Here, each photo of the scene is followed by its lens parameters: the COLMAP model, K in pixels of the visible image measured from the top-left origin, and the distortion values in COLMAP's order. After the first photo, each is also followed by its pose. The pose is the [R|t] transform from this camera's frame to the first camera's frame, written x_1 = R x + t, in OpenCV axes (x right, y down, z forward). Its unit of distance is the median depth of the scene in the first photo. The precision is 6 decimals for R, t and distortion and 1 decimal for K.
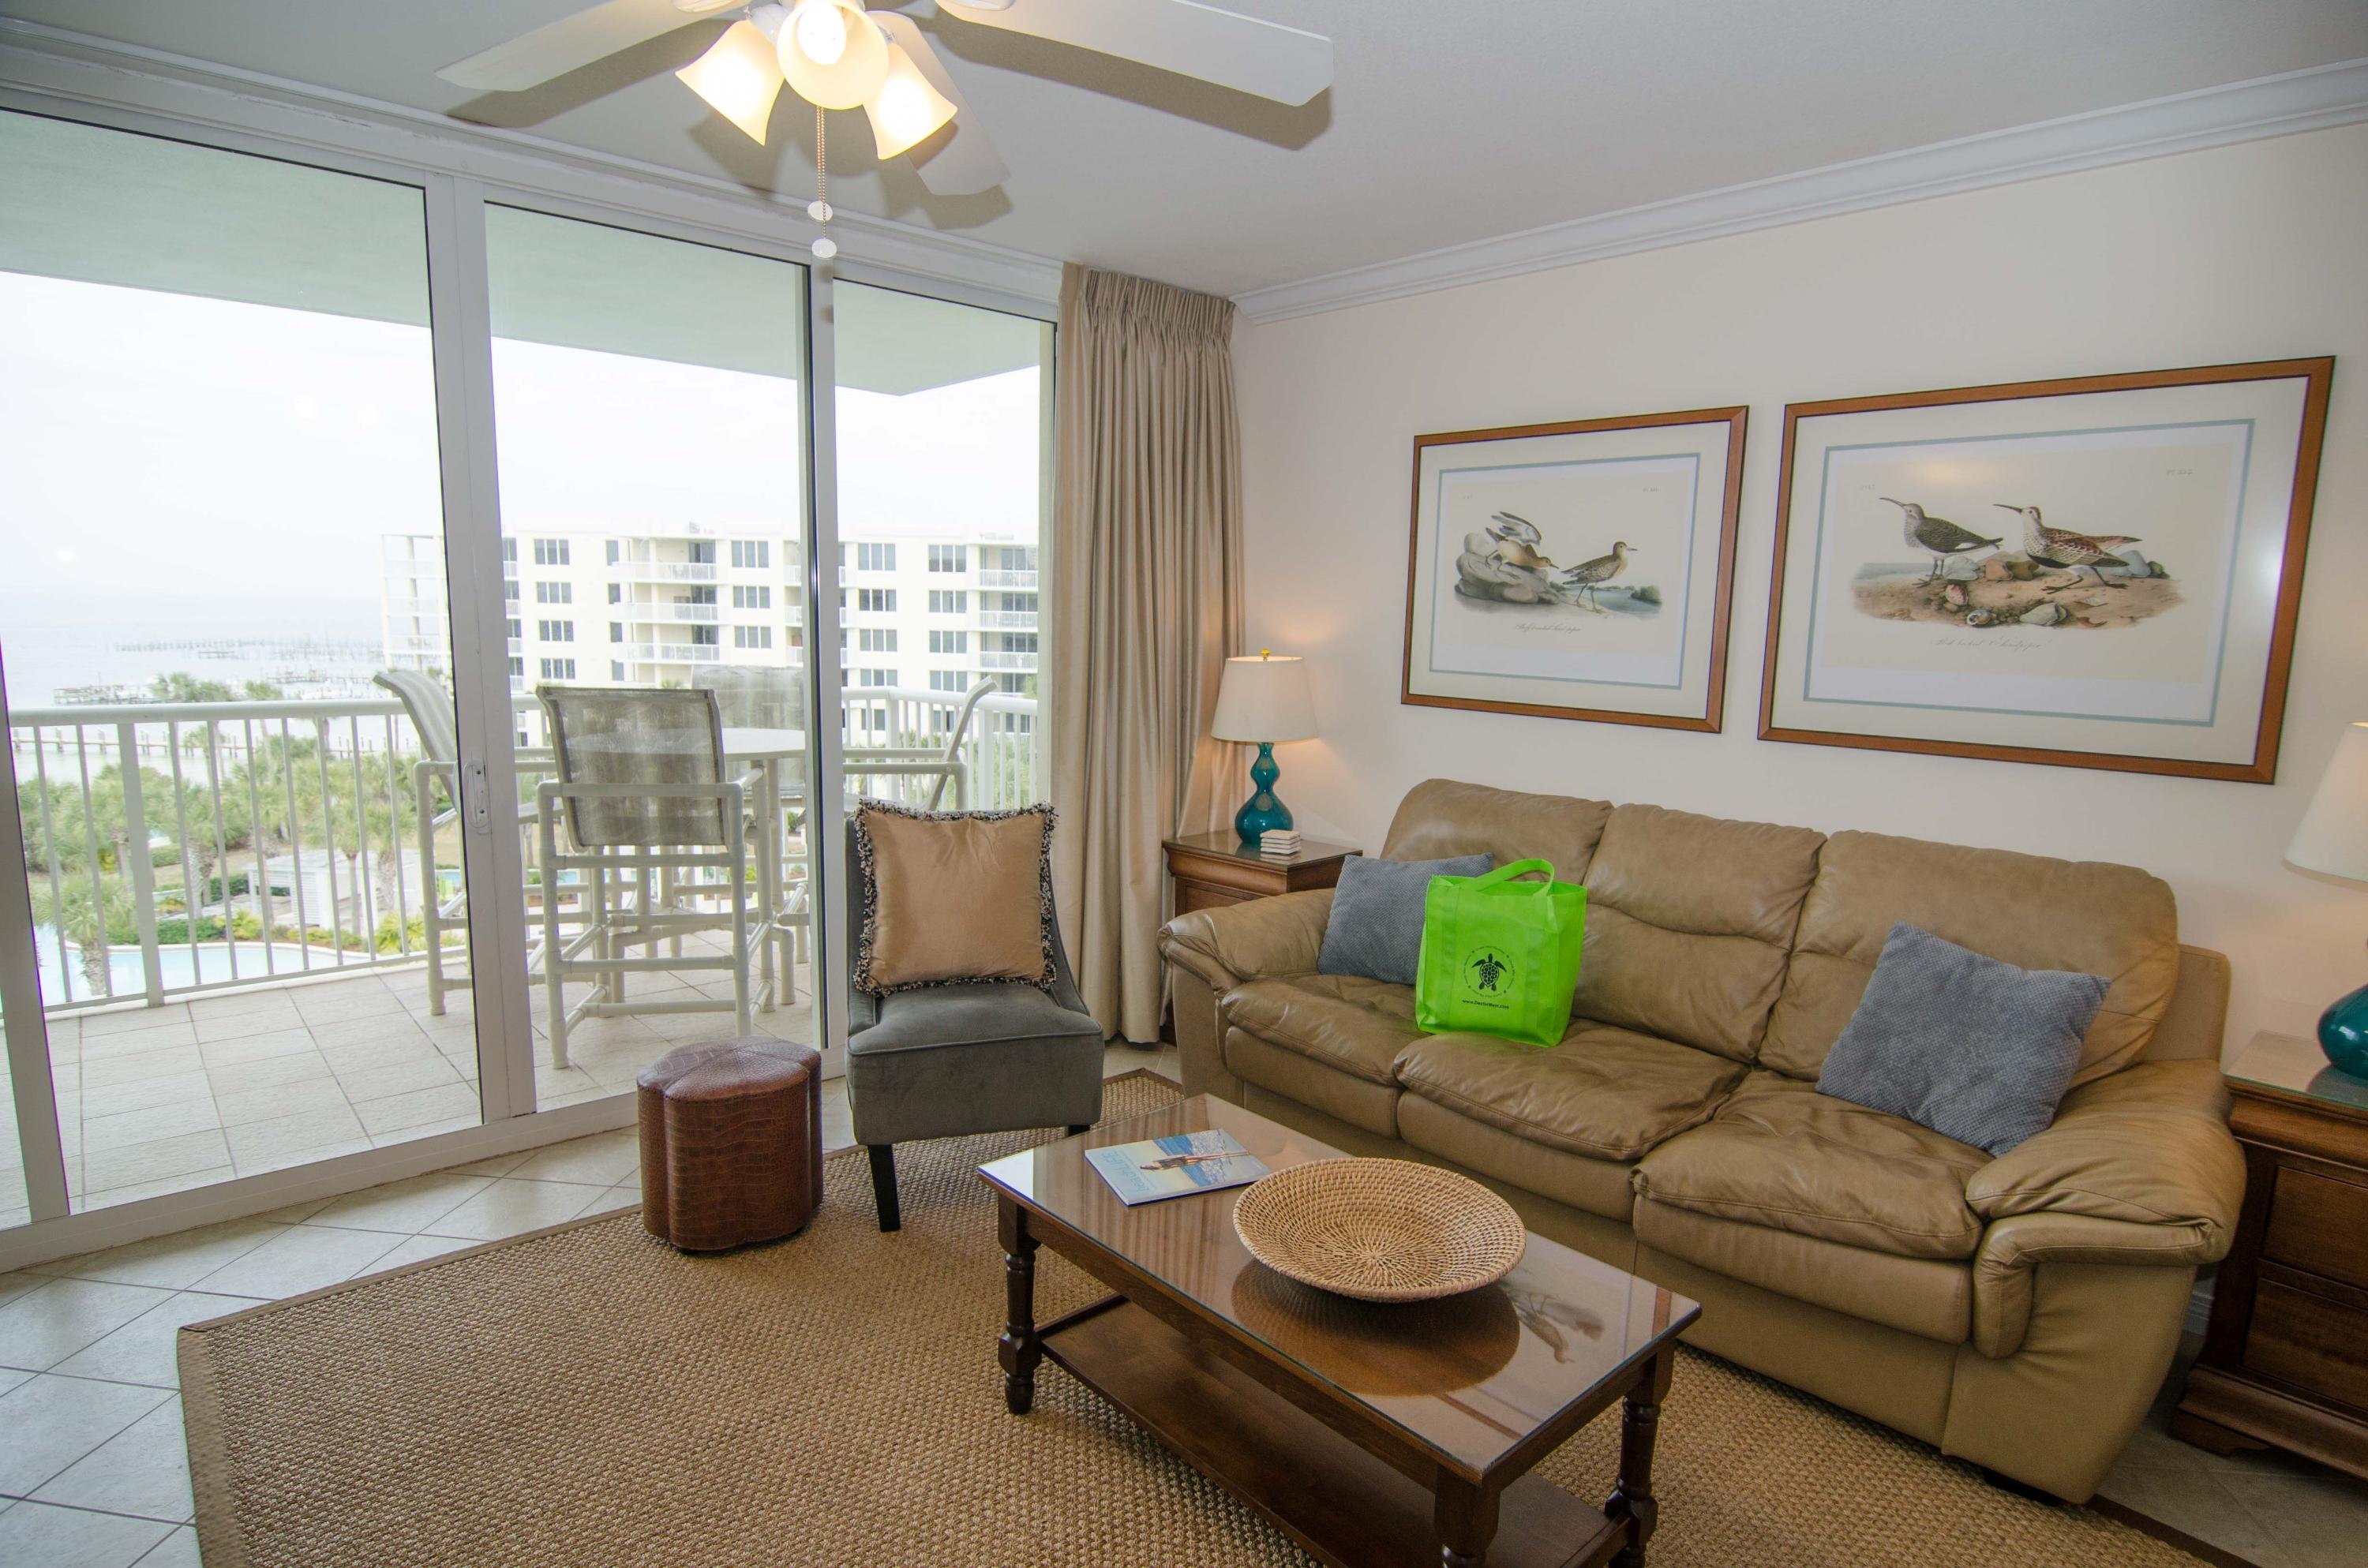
lens RADIAL K [[1263.9, 0, 1203.1], [0, 1263.9, 804.1], [0, 0, 1]] dist [-0.003449, -0.012042]
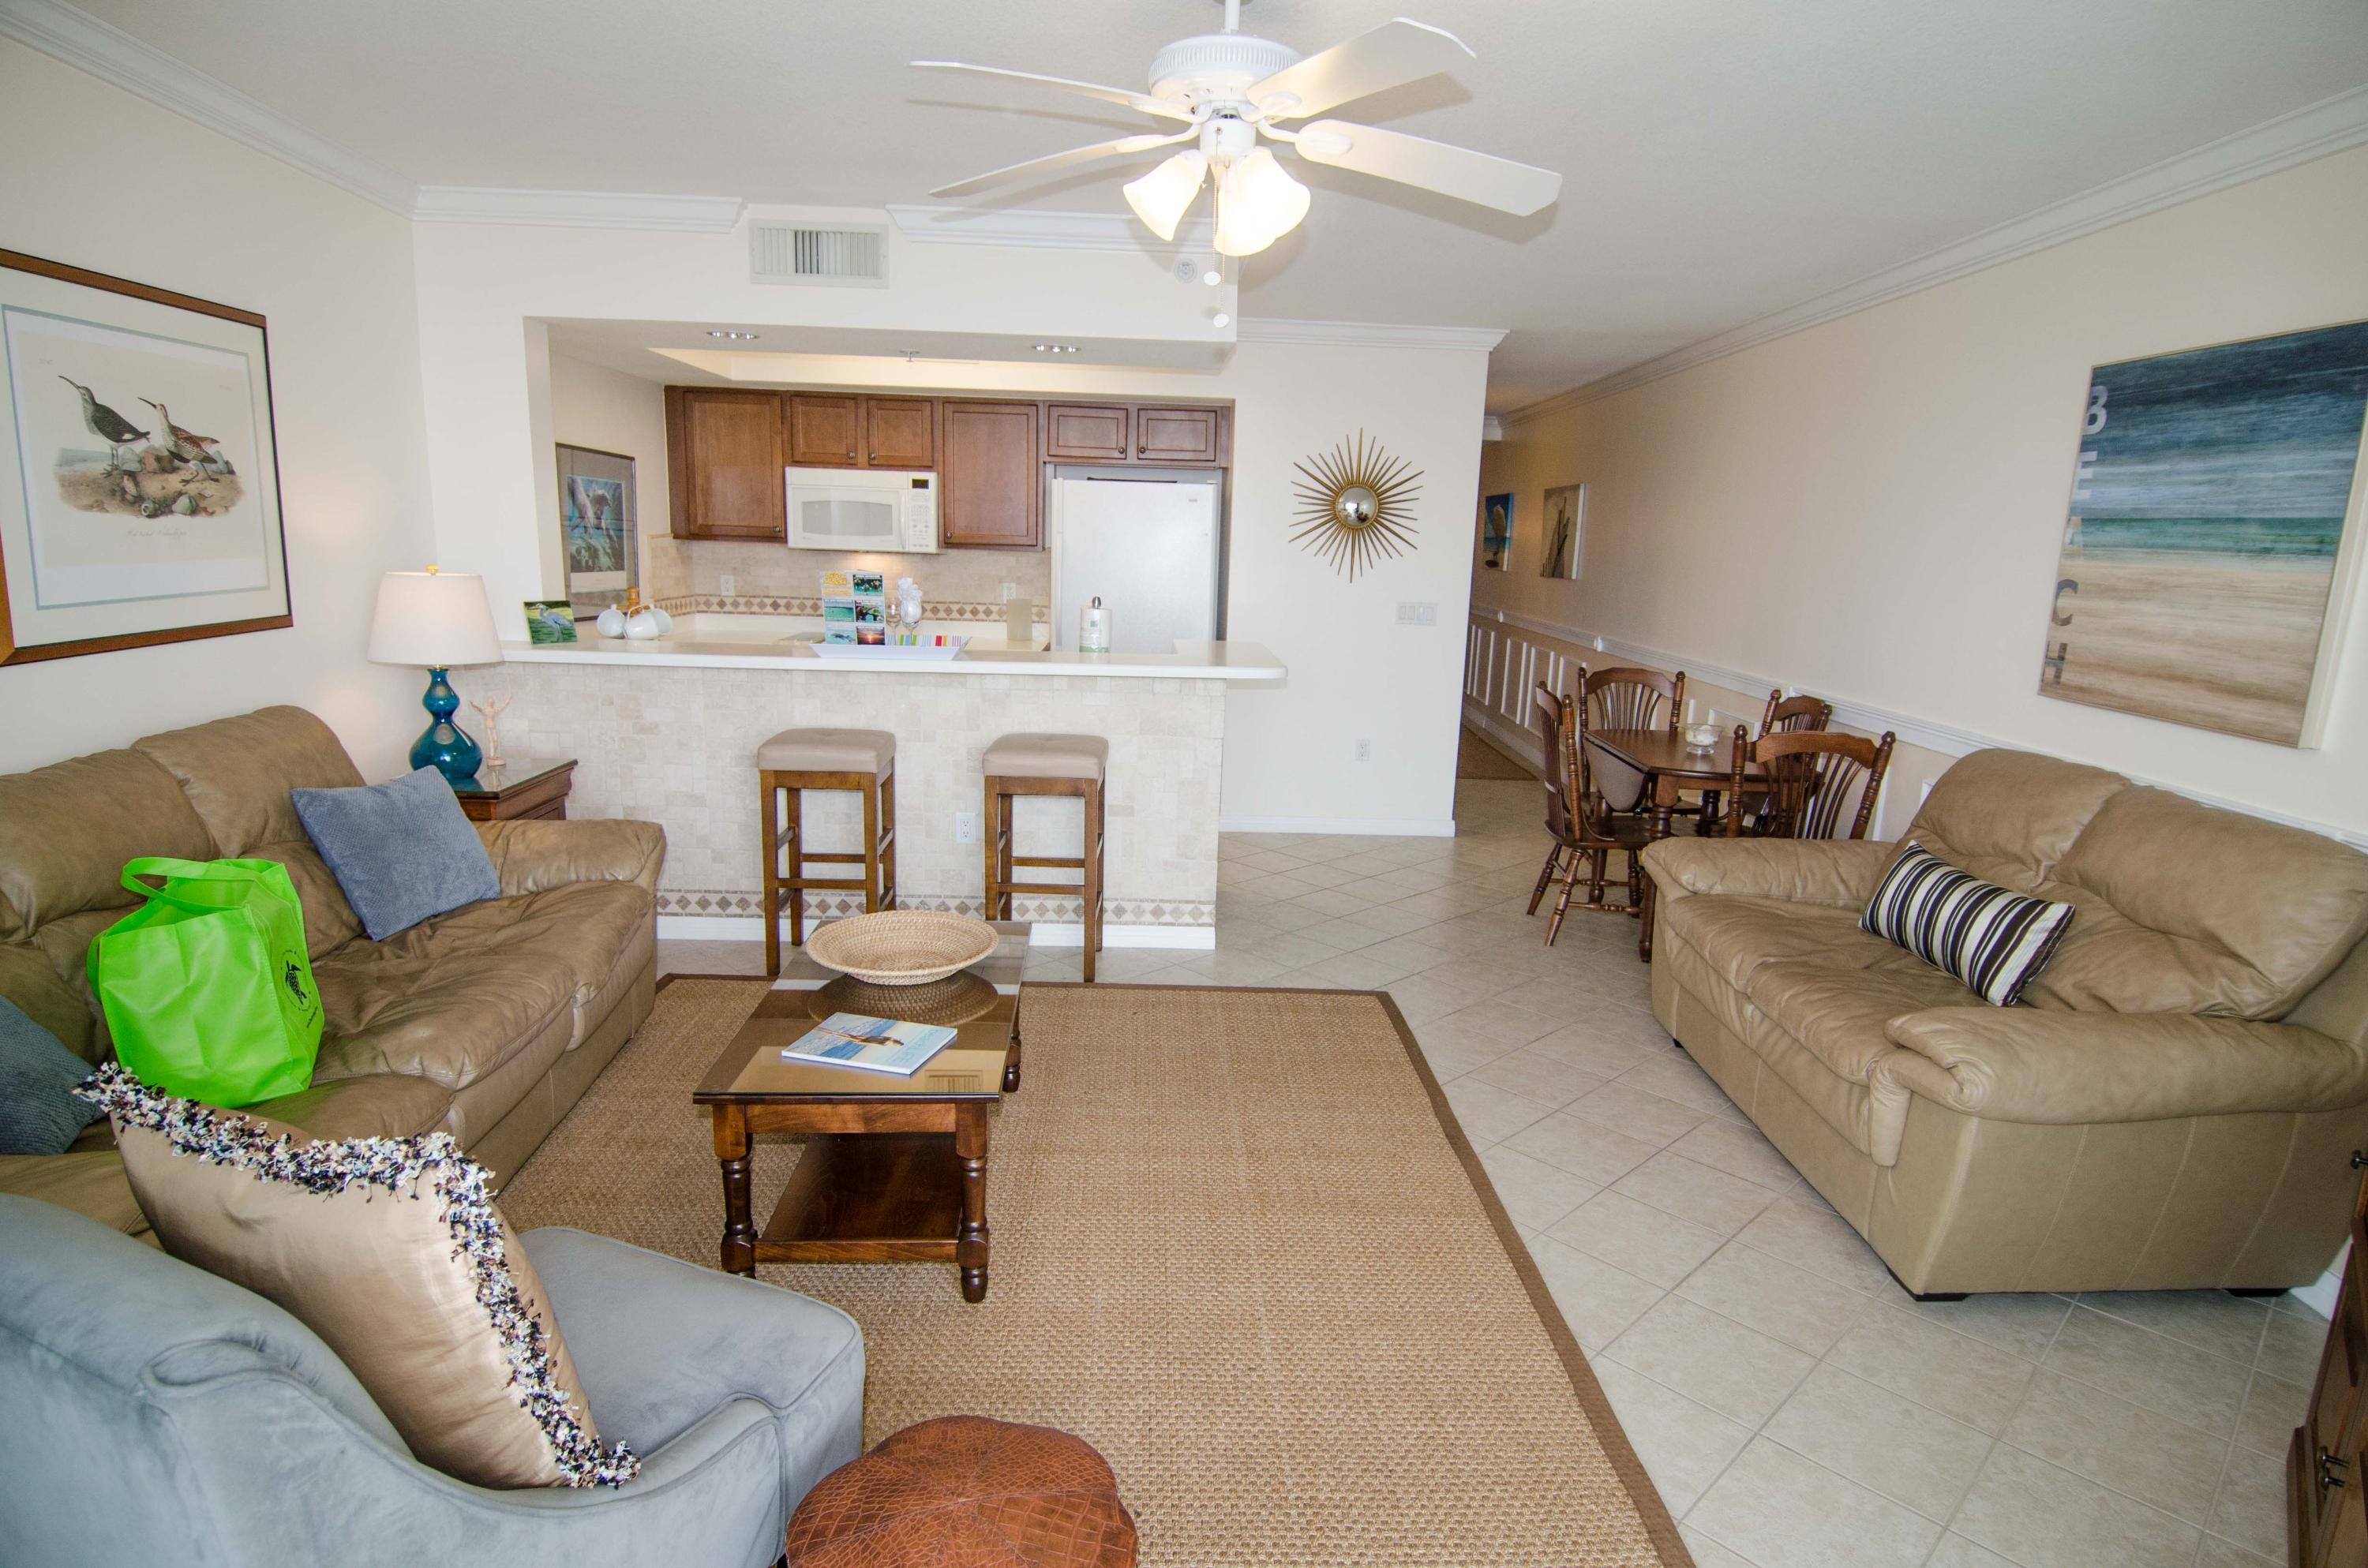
lens RADIAL K [[1263.9, 0, 1203.1], [0, 1263.9, 804.1], [0, 0, 1]] dist [-0.003449, -0.012042]
pose [[-0.779458, -0.181511, 0.599583, -0.554871], [0.041596, 0.939997, 0.338638, -0.178198], [-0.625072, 0.288894, -0.725138, 0.979766]]
